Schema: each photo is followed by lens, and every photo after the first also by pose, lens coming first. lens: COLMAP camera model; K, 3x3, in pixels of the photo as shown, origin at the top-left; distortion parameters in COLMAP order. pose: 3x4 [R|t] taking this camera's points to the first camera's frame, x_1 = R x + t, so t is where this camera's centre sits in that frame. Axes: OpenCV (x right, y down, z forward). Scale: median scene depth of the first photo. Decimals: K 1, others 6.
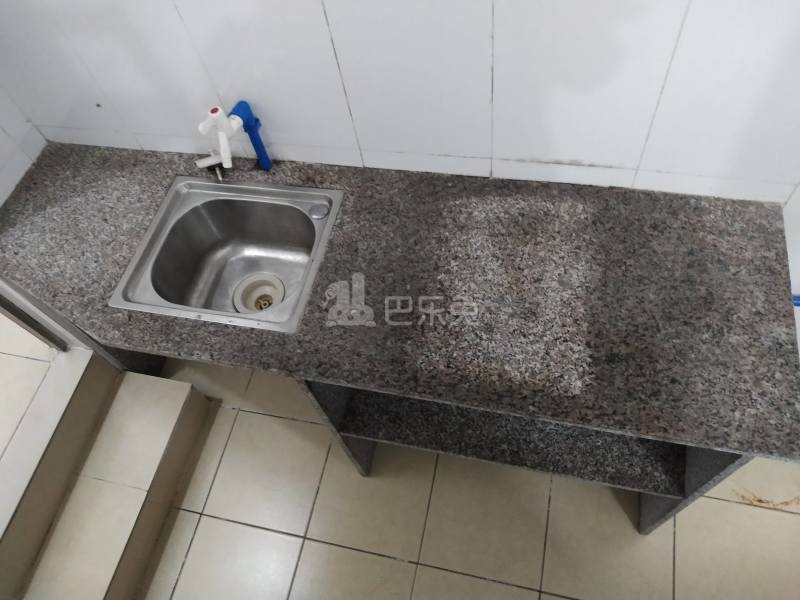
lens RADIAL K [[596.3, 0, 394.3], [0, 596.3, 315.6], [0, 0, 1]] dist [0.051294, -0.123682]
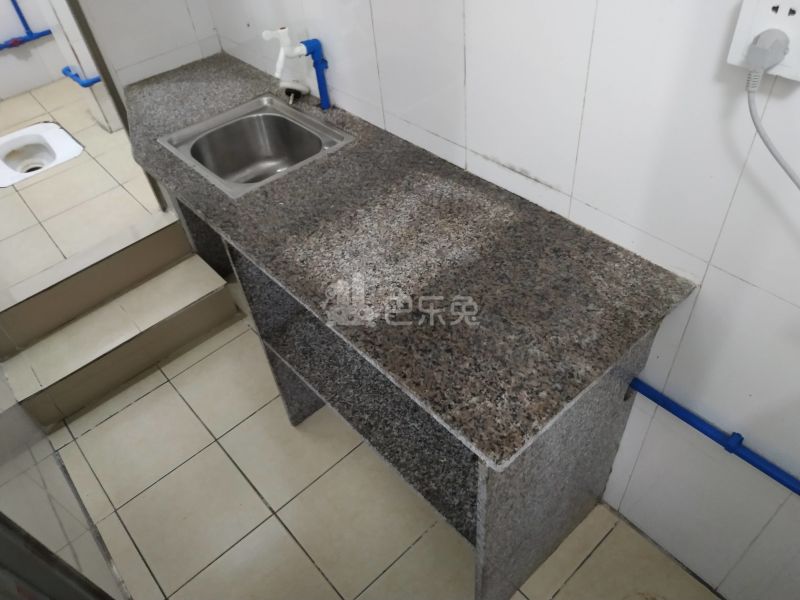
lens RADIAL K [[596.3, 0, 394.3], [0, 596.3, 315.6], [0, 0, 1]] dist [0.051294, -0.123682]
pose [[0.812197, 0.452358, -0.368386, 0.640519], [-0.514258, 0.853314, -0.085983, 0.167576], [0.275454, 0.259281, 0.925688, 0.045381]]
